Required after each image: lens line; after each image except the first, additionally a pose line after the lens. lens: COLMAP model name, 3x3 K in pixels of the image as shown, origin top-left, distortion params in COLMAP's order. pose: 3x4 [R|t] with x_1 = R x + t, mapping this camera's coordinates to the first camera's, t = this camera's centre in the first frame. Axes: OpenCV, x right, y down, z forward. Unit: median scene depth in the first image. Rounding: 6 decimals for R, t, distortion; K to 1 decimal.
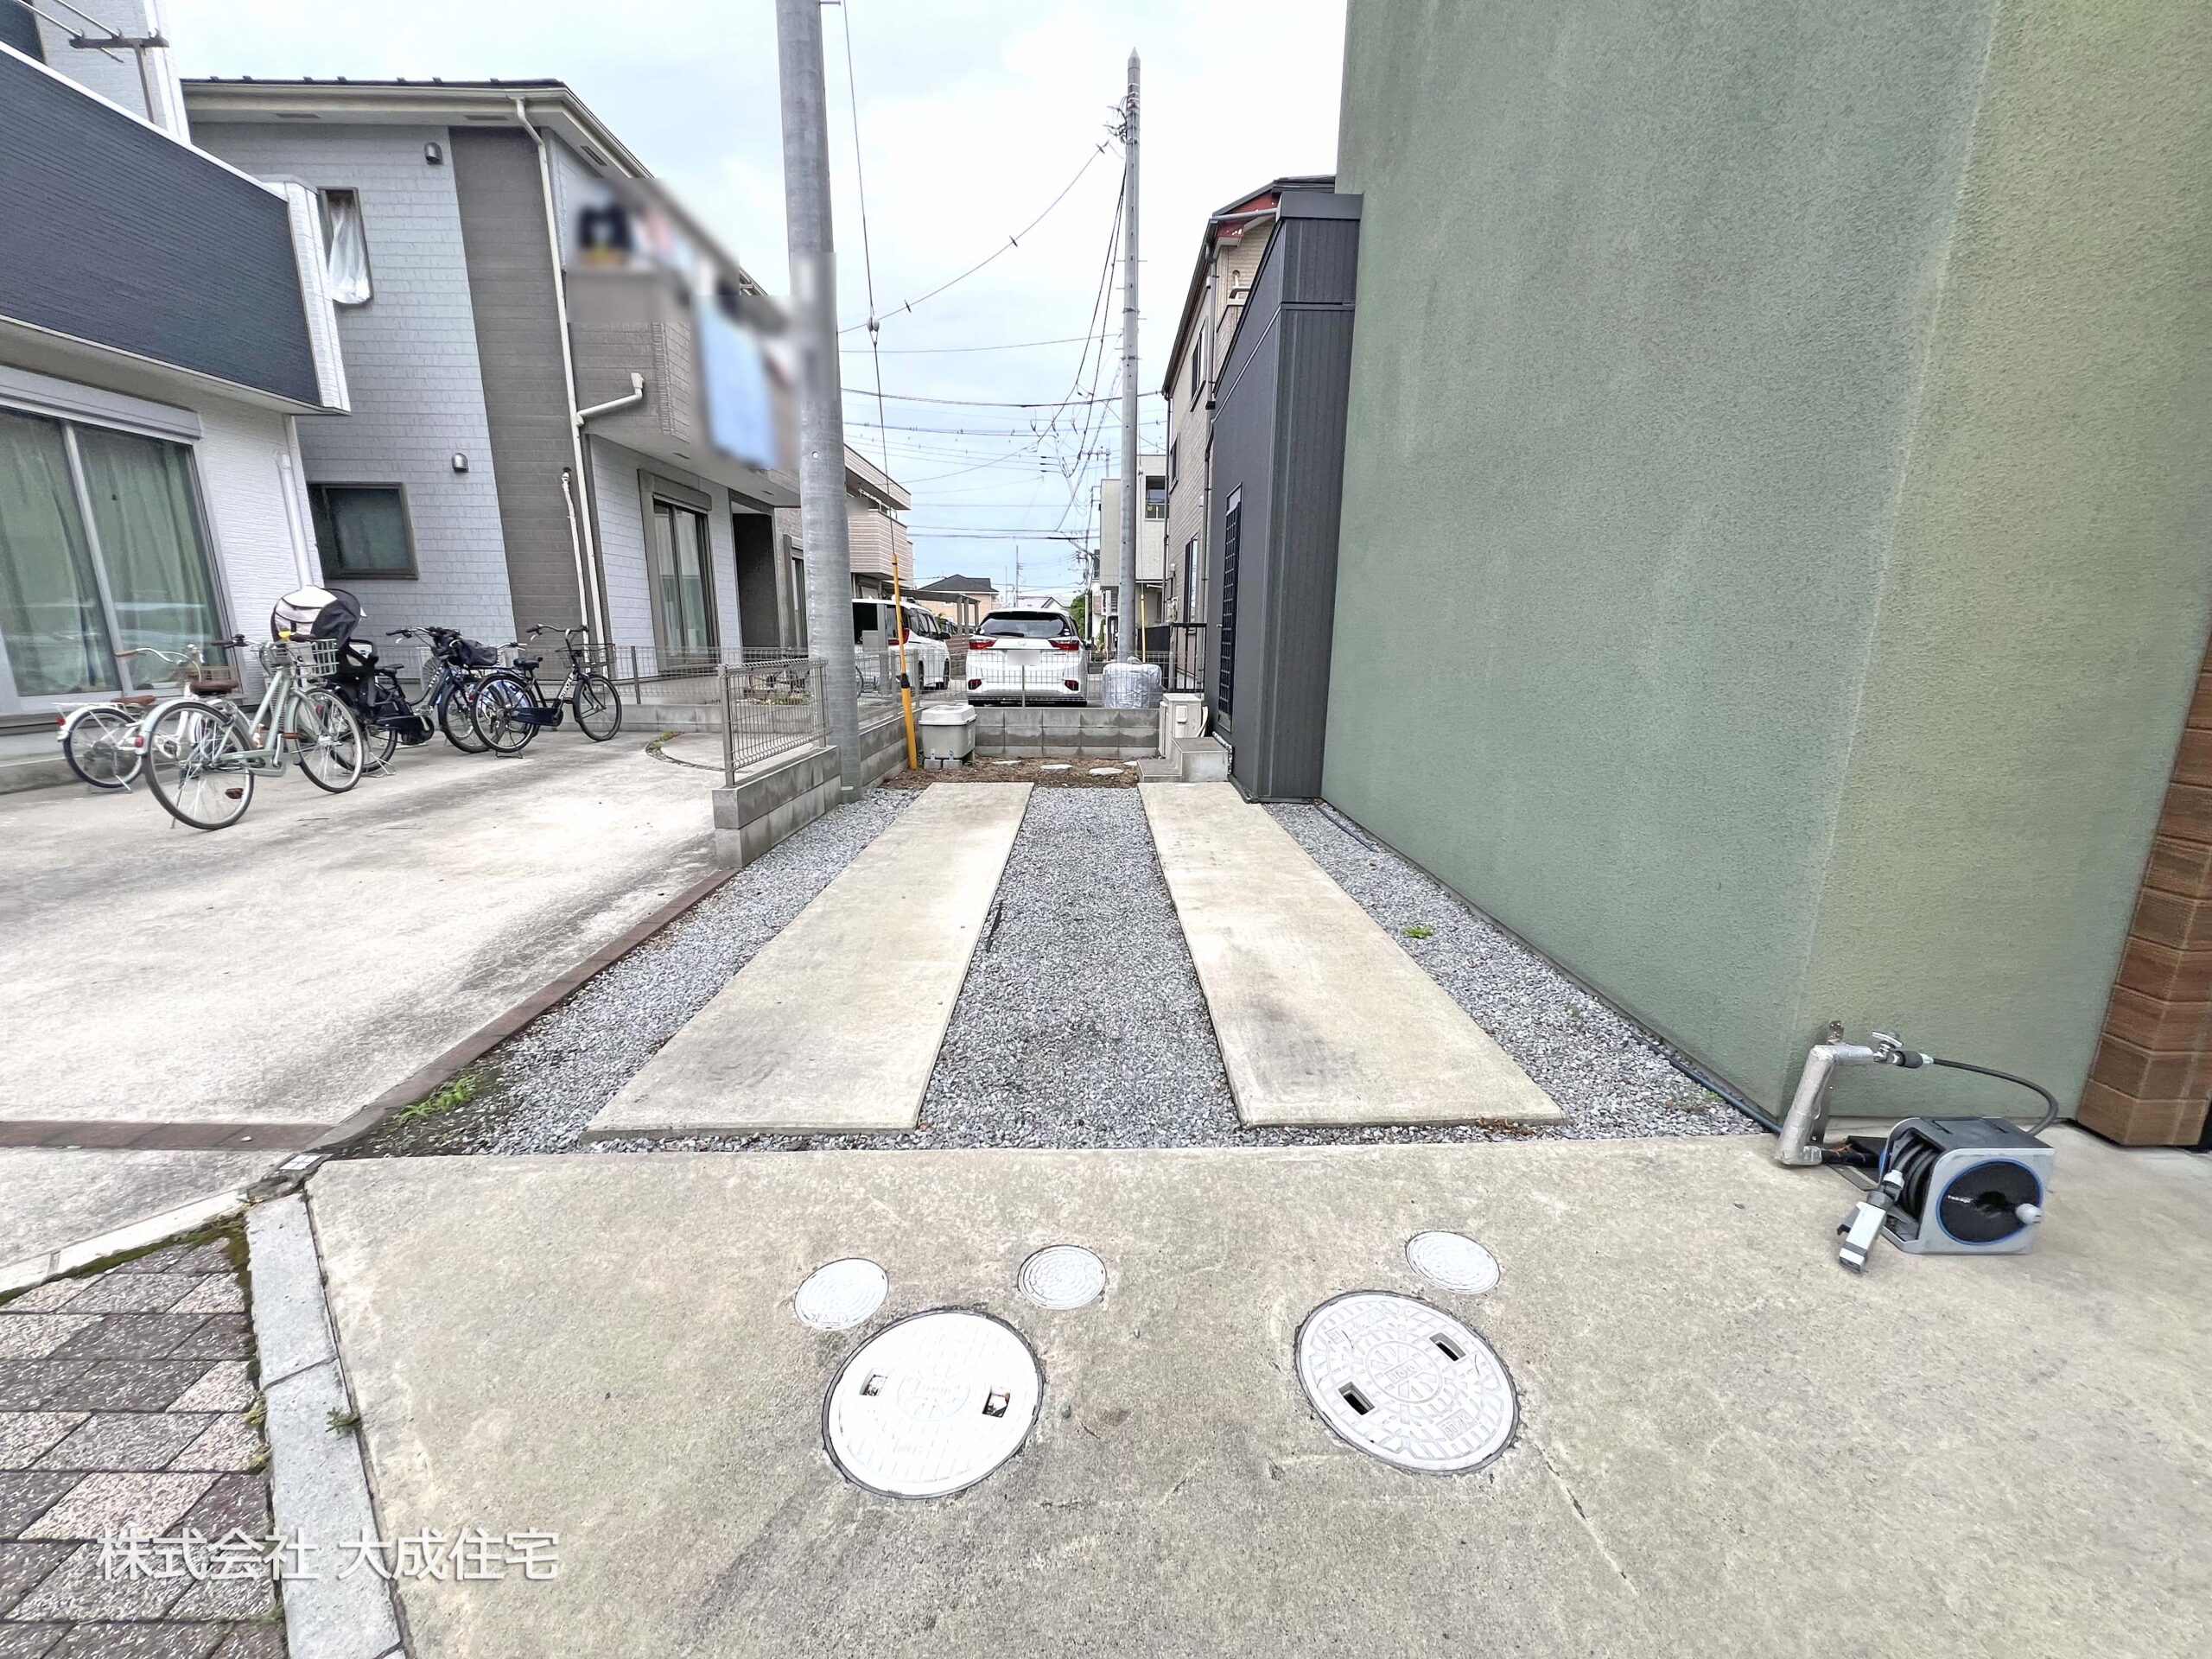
lens RADIAL K [[883.8, 0, 1097.9], [0, 883.8, 833.9], [0, 0, 1]] dist [-0.001481, 0.000317]
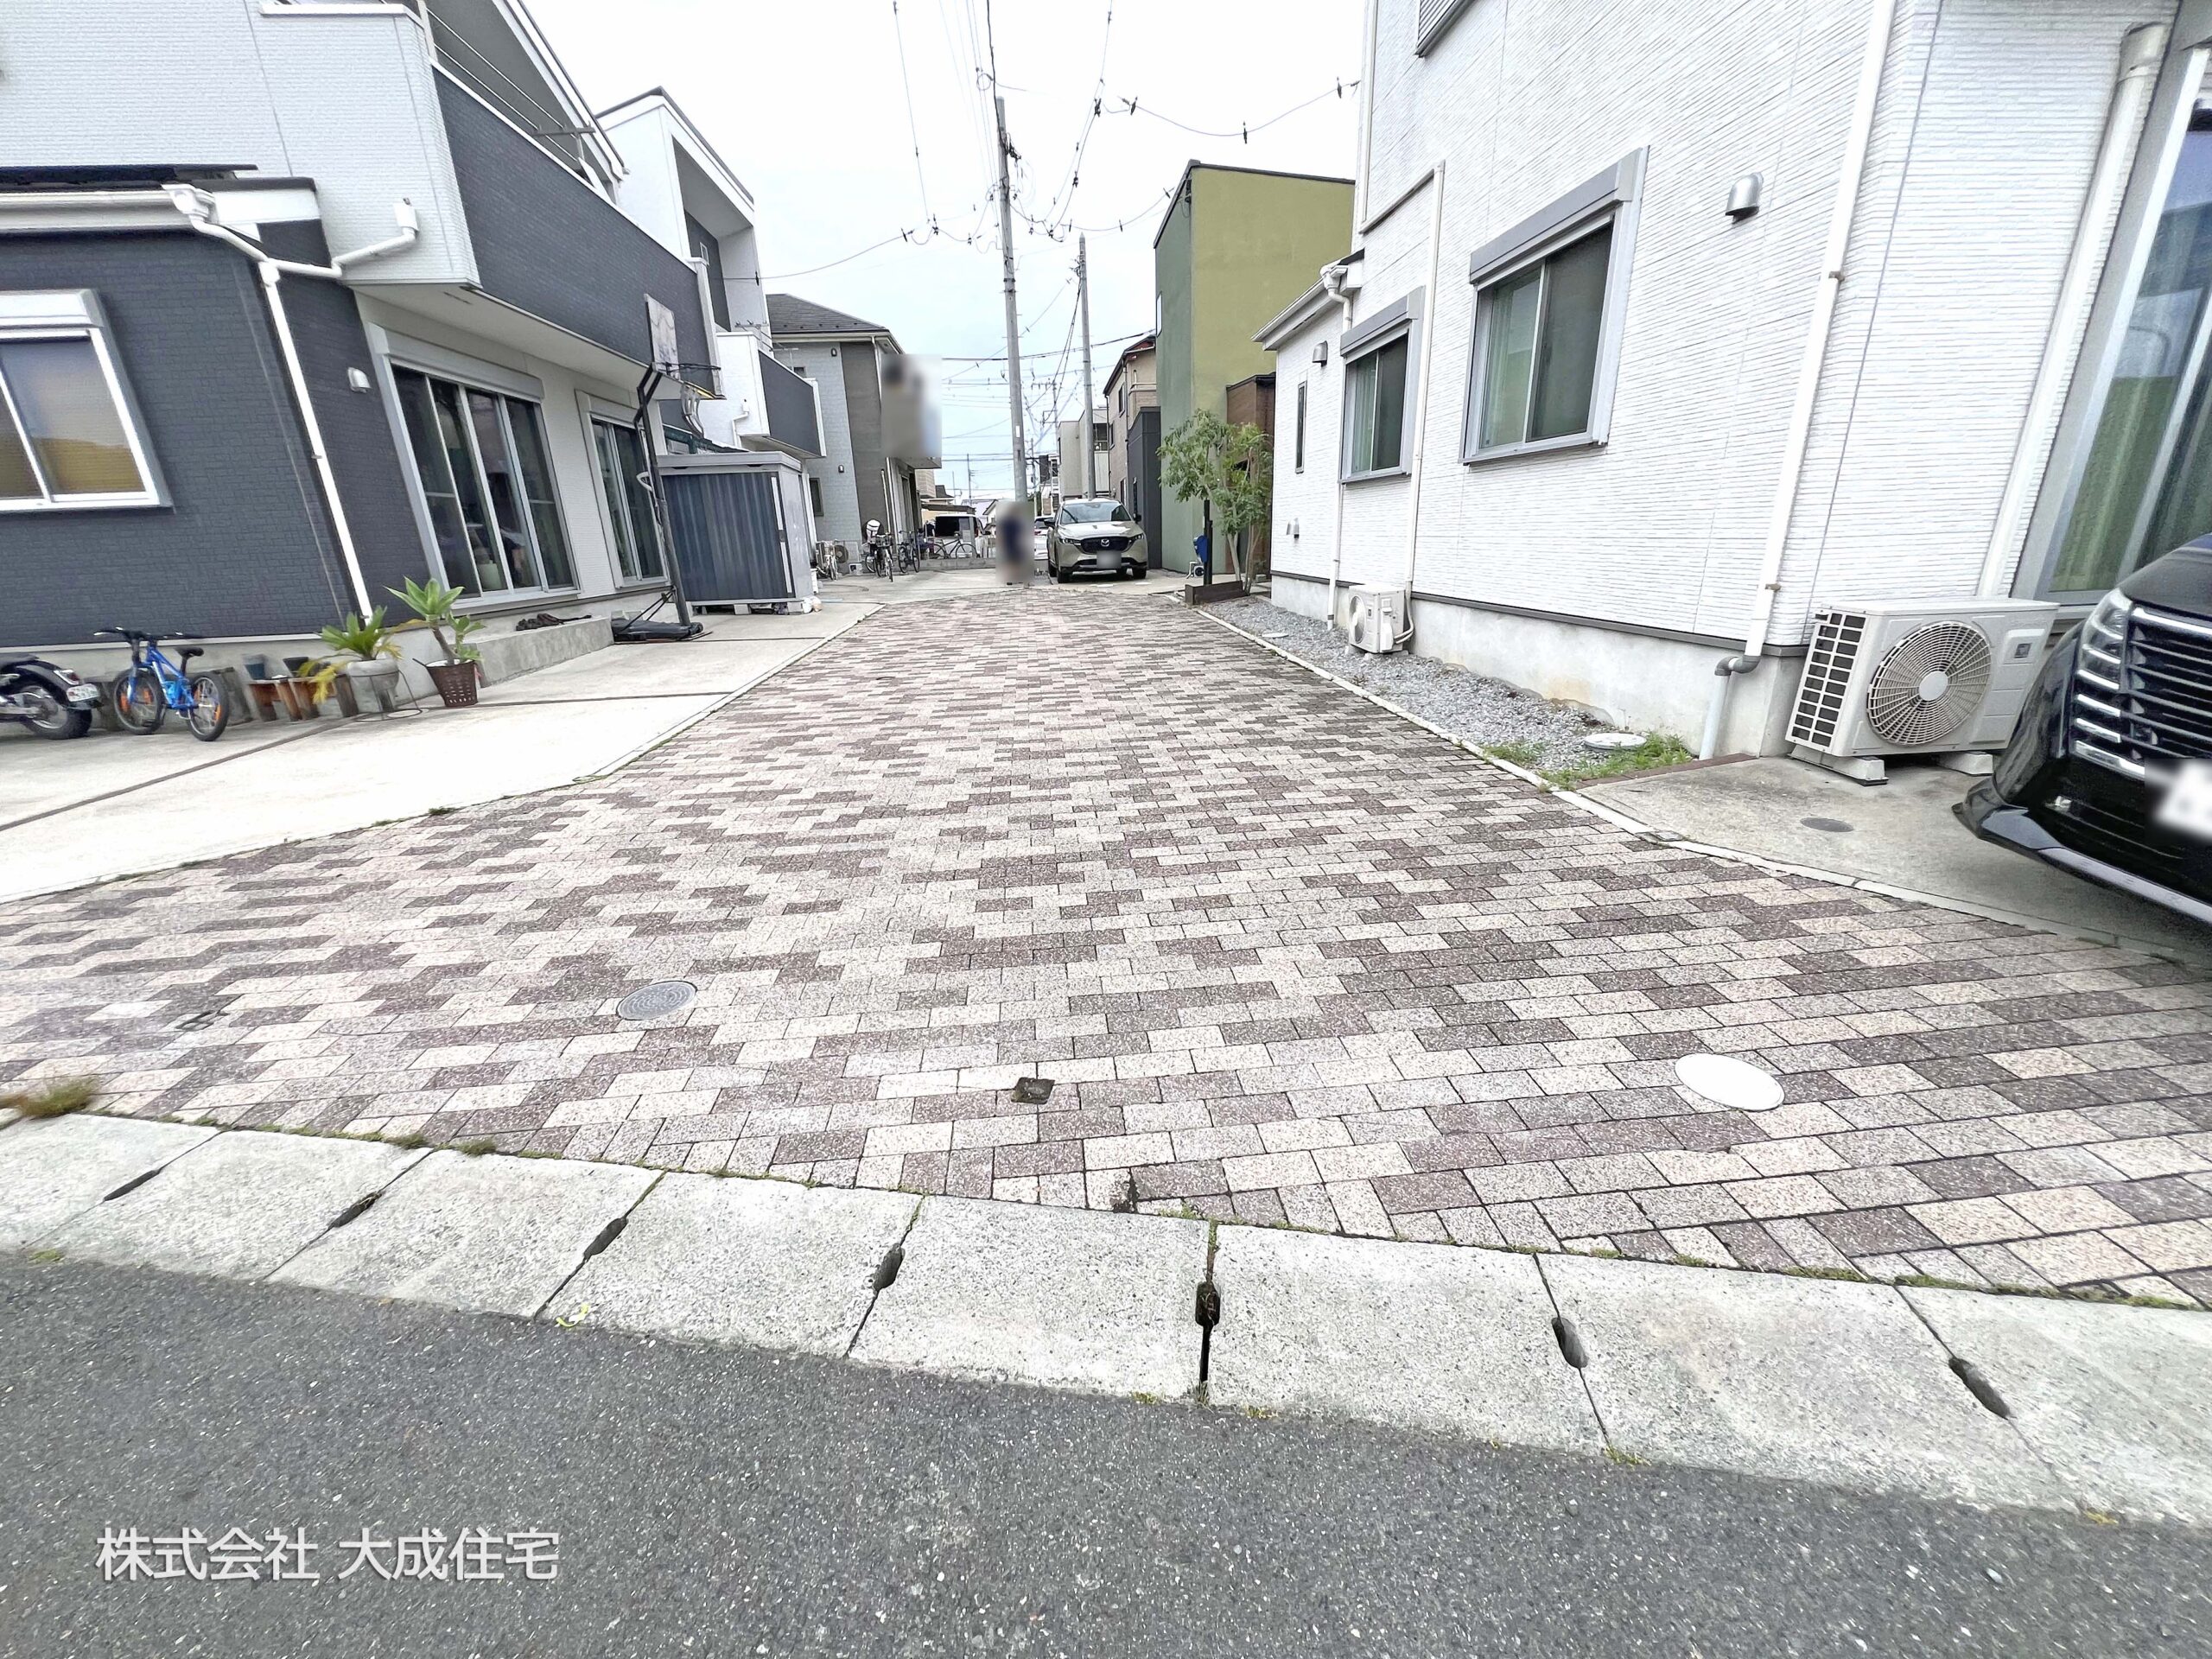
lens RADIAL K [[883.8, 0, 1097.9], [0, 883.8, 833.9], [0, 0, 1]] dist [-0.001481, 0.000317]
pose [[0.996112, -0.072206, 0.050463, -0.126448], [0.066297, 0.991683, 0.110316, 0.278108], [-0.058009, -0.106542, 0.992615, -1.196919]]
